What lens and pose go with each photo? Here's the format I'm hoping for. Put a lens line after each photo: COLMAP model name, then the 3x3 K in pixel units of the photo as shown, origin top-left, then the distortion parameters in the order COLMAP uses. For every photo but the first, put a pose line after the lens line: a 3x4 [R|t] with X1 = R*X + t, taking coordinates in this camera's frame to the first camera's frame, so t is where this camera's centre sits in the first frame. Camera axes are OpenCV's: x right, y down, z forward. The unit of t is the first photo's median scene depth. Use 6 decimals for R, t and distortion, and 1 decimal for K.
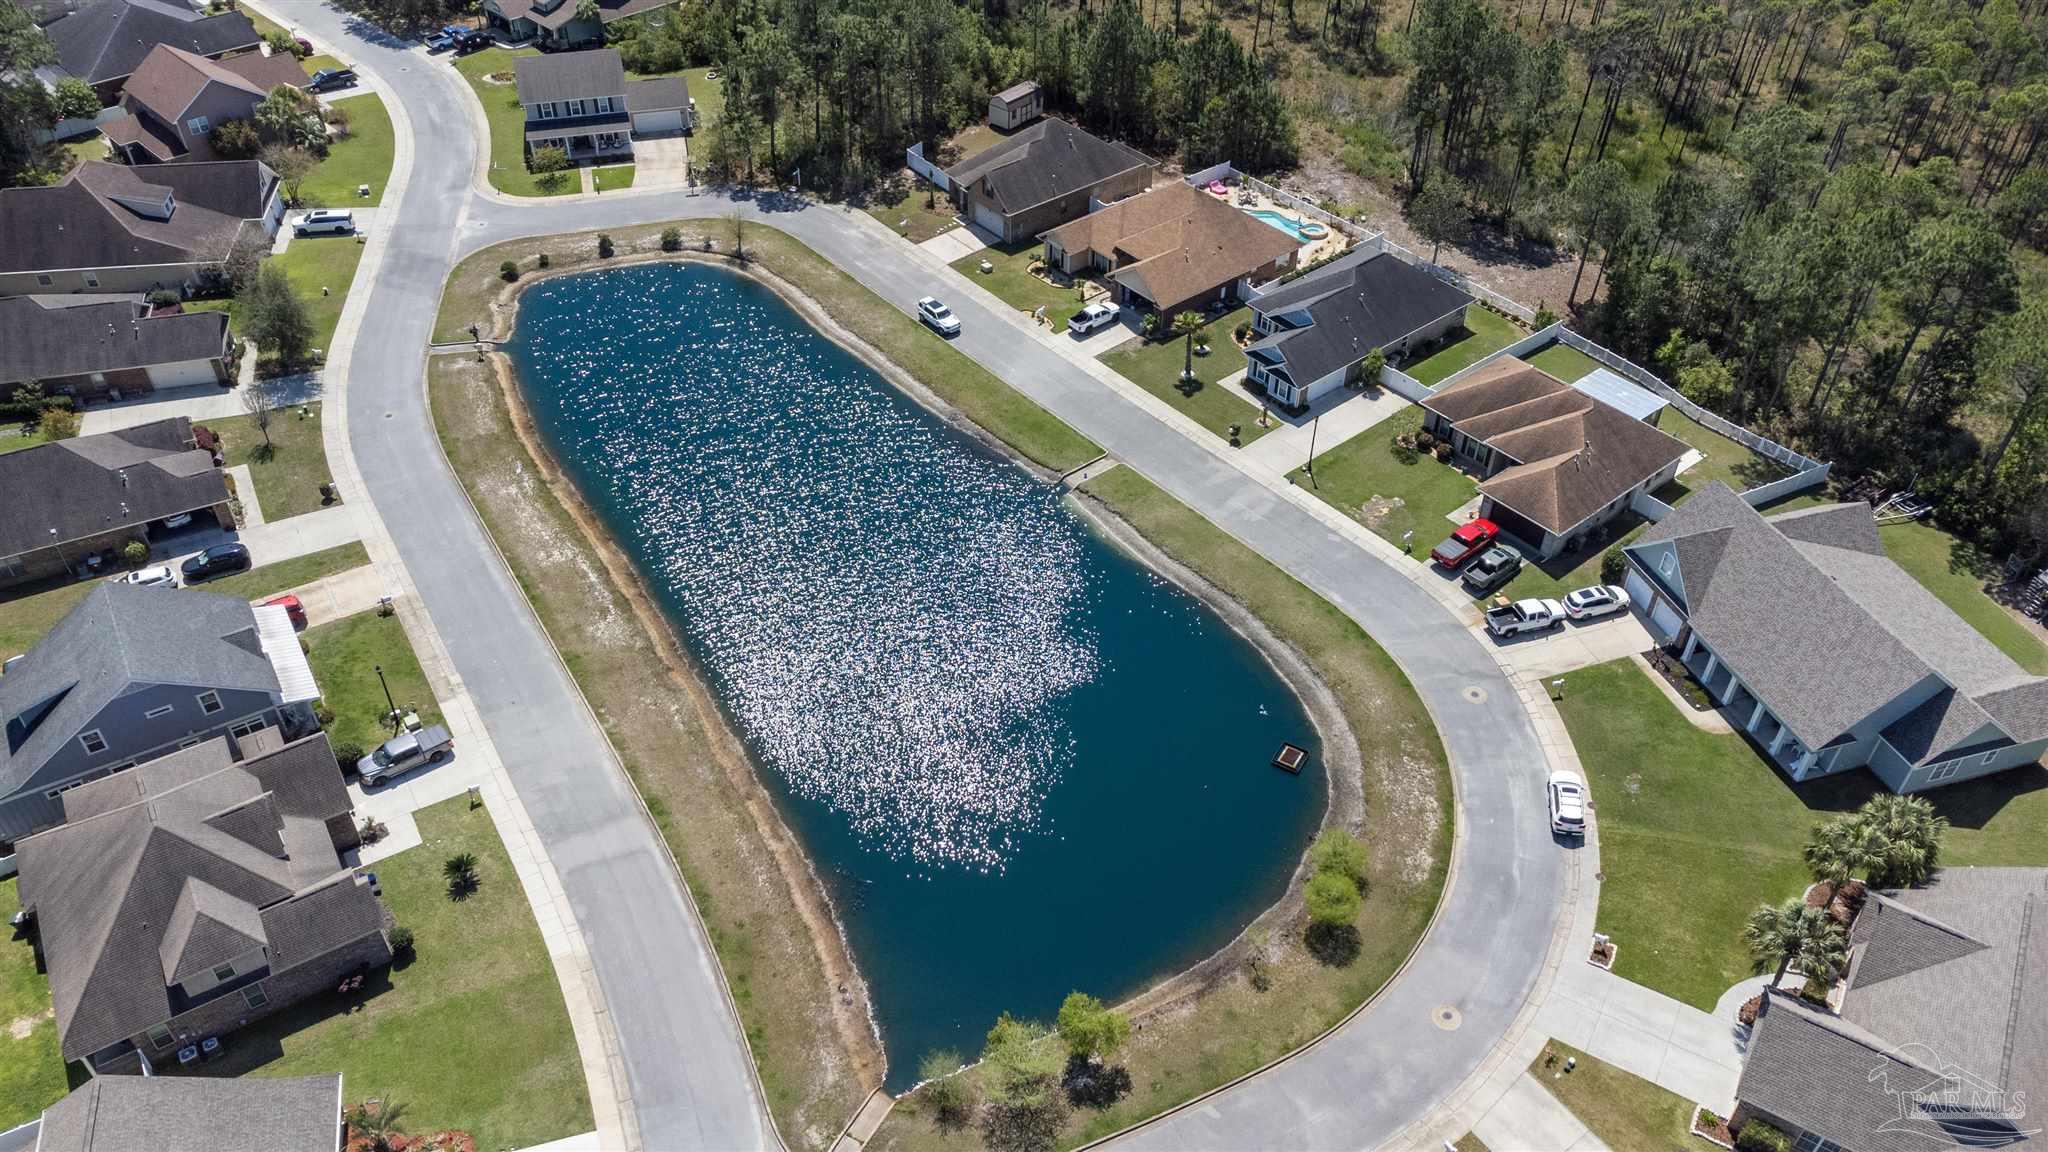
lens RADIAL K [[1474.7, 0, 1019.1], [0, 1474.7, 571.3], [0, 0, 1]] dist [0.051367, 0.000586]
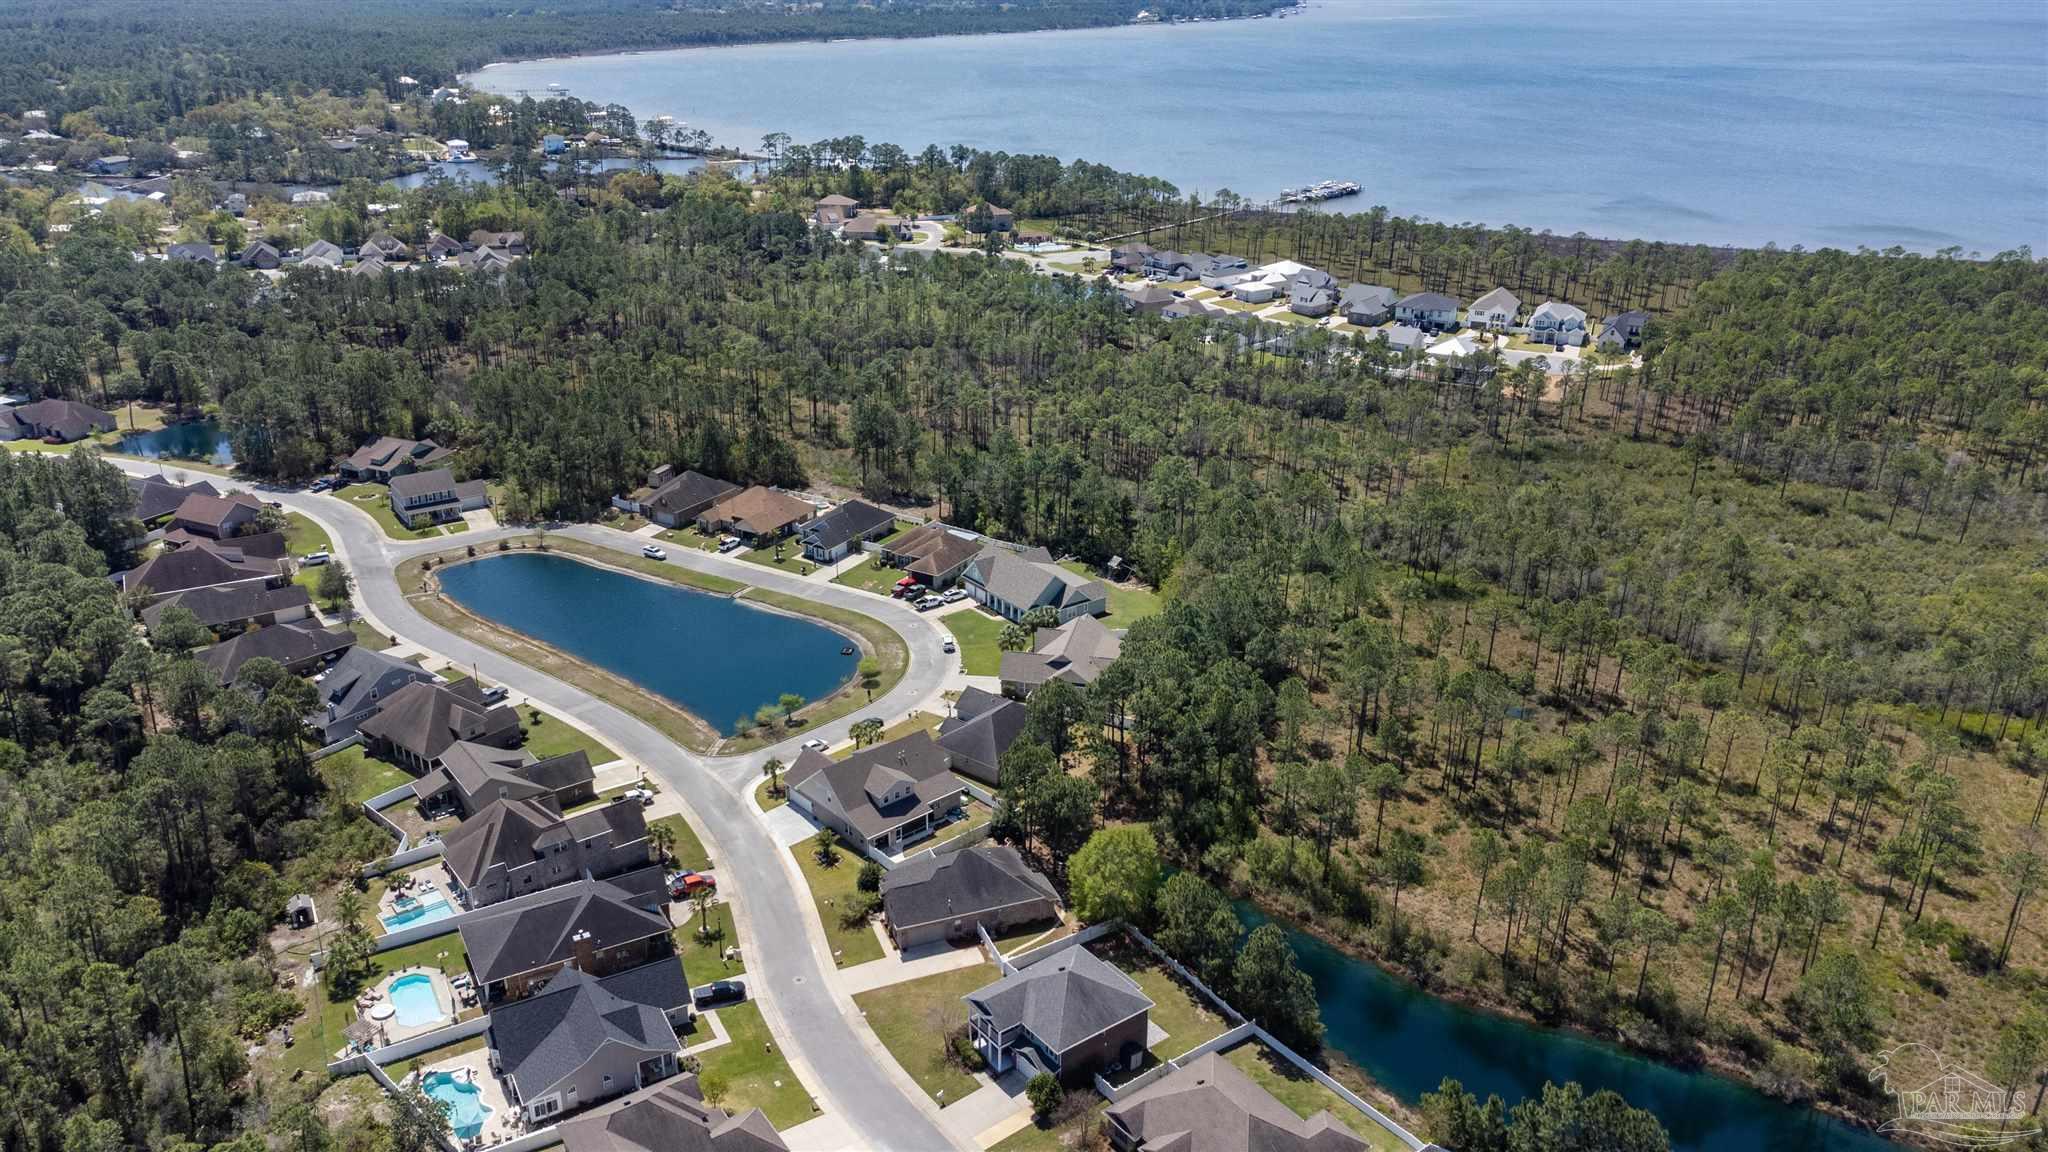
lens RADIAL K [[1474.7, 0, 1024.0], [0, 1474.7, 578.1], [0, 0, 1]] dist [0.051367, 0.000586]
pose [[0.939006, -0.132457, 0.317370, -0.231776], [0.225208, 0.934285, -0.276393, 0.558313], [-0.259904, 0.331009, 0.907129, -1.032567]]
